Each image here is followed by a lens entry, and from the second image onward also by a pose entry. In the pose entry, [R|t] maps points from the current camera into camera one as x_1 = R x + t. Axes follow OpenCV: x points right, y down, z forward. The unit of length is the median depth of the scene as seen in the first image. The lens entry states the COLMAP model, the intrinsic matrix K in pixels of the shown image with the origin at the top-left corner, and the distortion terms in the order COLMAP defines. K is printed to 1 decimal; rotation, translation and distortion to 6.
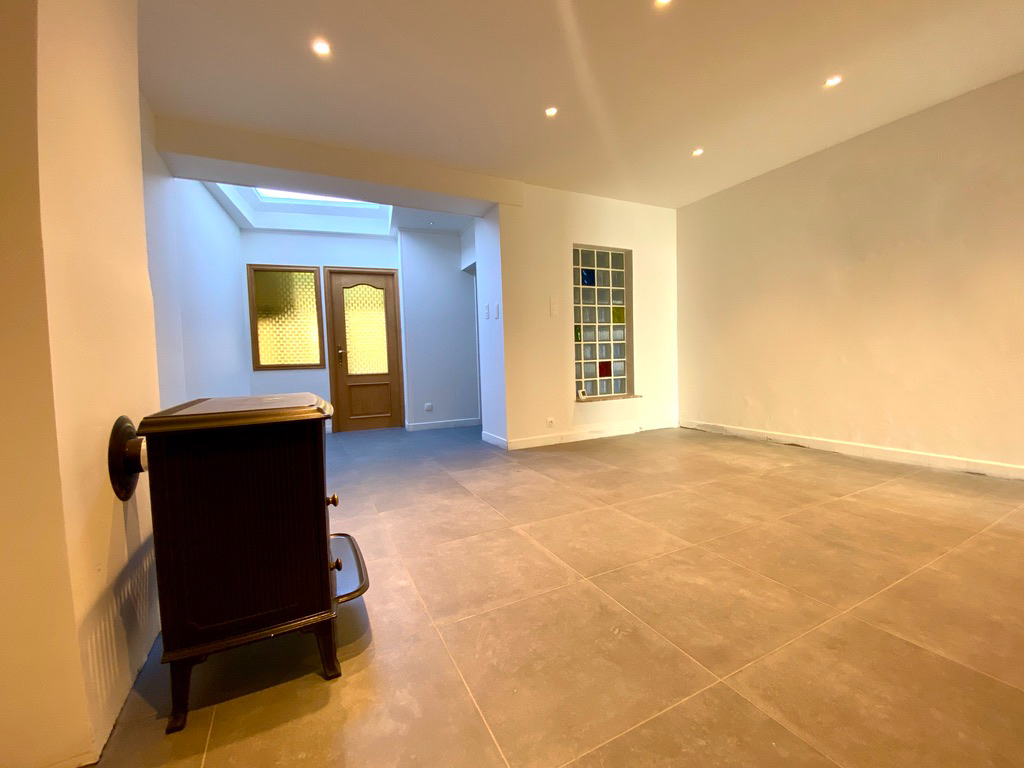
lens RADIAL K [[424.4, 0, 512.0], [0, 424.4, 384.0], [0, 0, 1]] dist [0.023875, -0.021779]
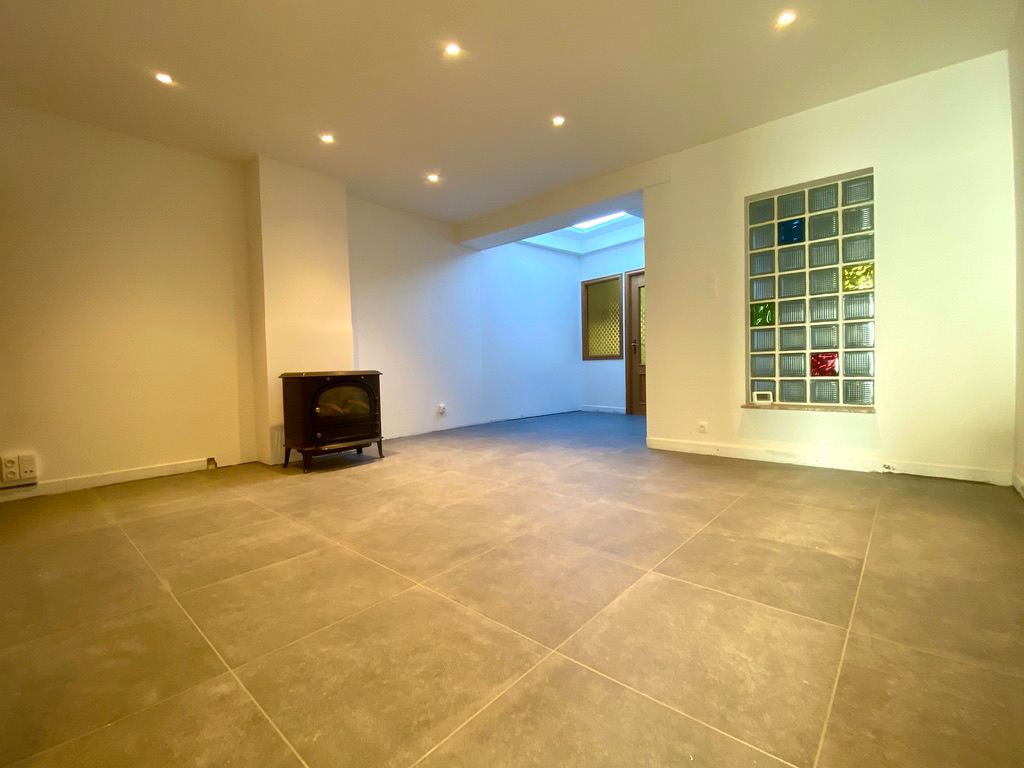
lens RADIAL K [[449.0, 0, 512.0], [0, 449.0, 384.0], [0, 0, 1]] dist [0.010965, -0.000107]
pose [[0.370778, 0.062937, -0.926587, 1.212135], [-0.047943, 0.997668, 0.048580, -0.027759], [0.927483, 0.026411, 0.372931, 0.522429]]
